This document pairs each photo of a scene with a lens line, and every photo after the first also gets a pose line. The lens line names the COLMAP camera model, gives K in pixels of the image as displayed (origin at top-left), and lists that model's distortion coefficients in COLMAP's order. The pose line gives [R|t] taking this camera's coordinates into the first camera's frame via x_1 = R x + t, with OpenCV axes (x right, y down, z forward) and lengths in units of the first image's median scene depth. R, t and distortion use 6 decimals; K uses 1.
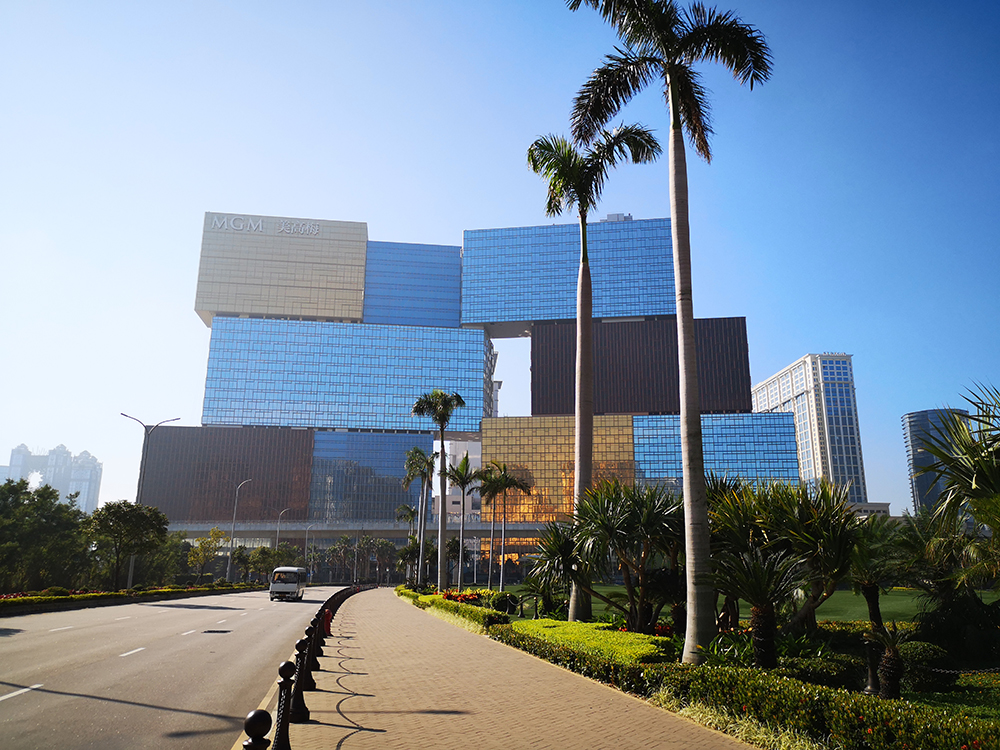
lens RADIAL K [[781.4, 0, 500.0], [0, 781.4, 375.0], [0, 0, 1]] dist [0.066163, -0.067268]
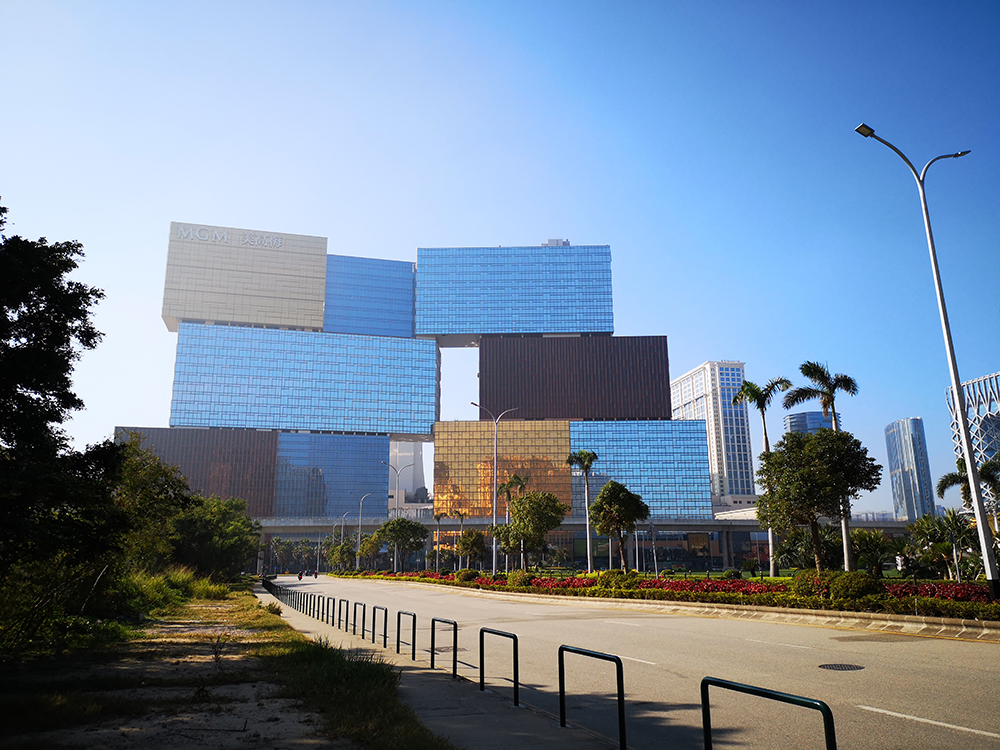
lens RADIAL K [[781.4, 0, 500.0], [0, 781.4, 375.0], [0, 0, 1]] dist [0.066163, -0.067268]
pose [[0.991014, 0.018132, 0.132525, -0.075967], [-0.019908, 0.999729, 0.012089, -0.024845], [-0.132270, -0.014619, 0.991106, -0.096687]]
